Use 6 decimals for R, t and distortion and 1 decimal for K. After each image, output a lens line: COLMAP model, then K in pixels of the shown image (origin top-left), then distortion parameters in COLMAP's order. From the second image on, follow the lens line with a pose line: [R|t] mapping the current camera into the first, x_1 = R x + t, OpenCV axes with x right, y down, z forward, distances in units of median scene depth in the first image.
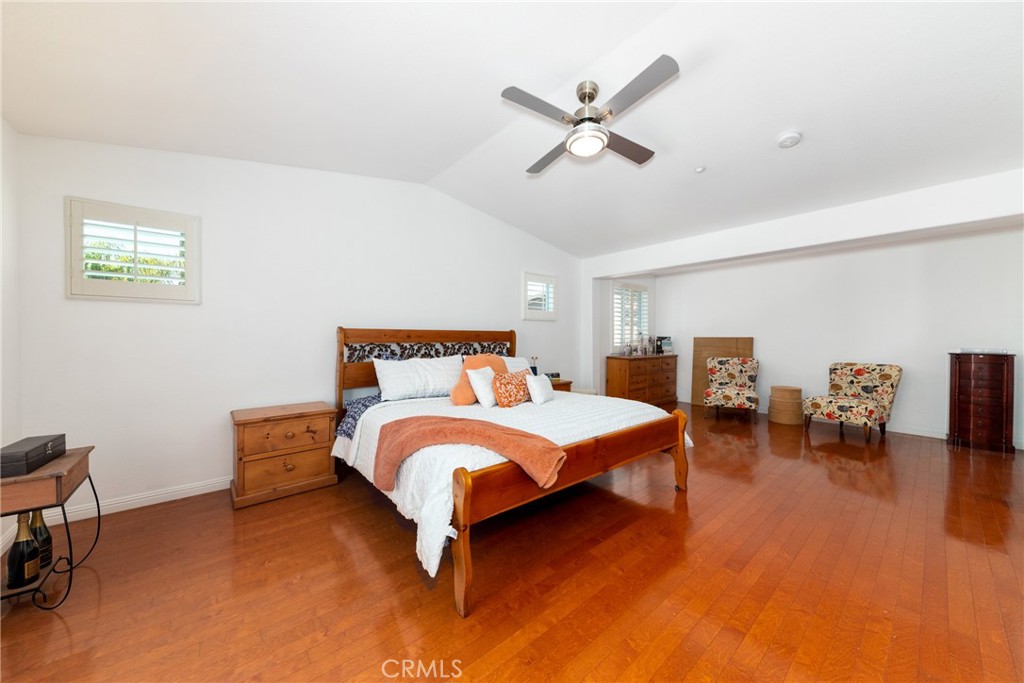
lens RADIAL K [[354.5, 0, 510.6], [0, 354.5, 339.0], [0, 0, 1]] dist [0.004077, -0.001850]
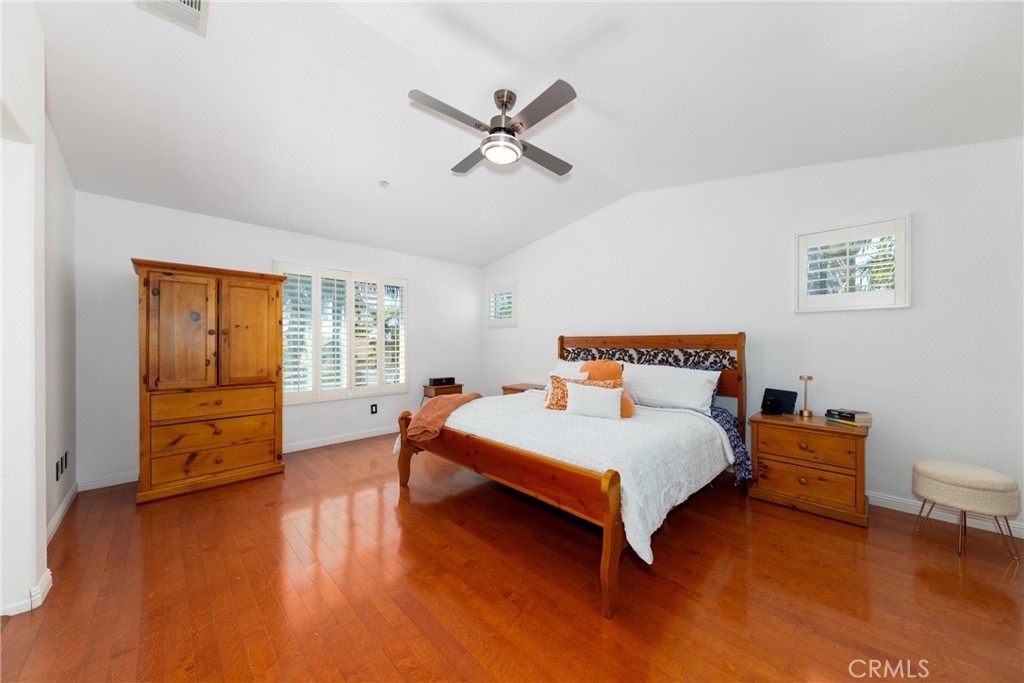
lens RADIAL K [[354.5, 0, 510.3], [0, 354.5, 341.4], [0, 0, 1]] dist [0.004077, -0.001850]
pose [[0.079935, -0.006209, -0.996781, 0.706646], [-0.002047, 0.999977, -0.006393, -0.002067], [0.996798, 0.002551, 0.079920, 0.544068]]
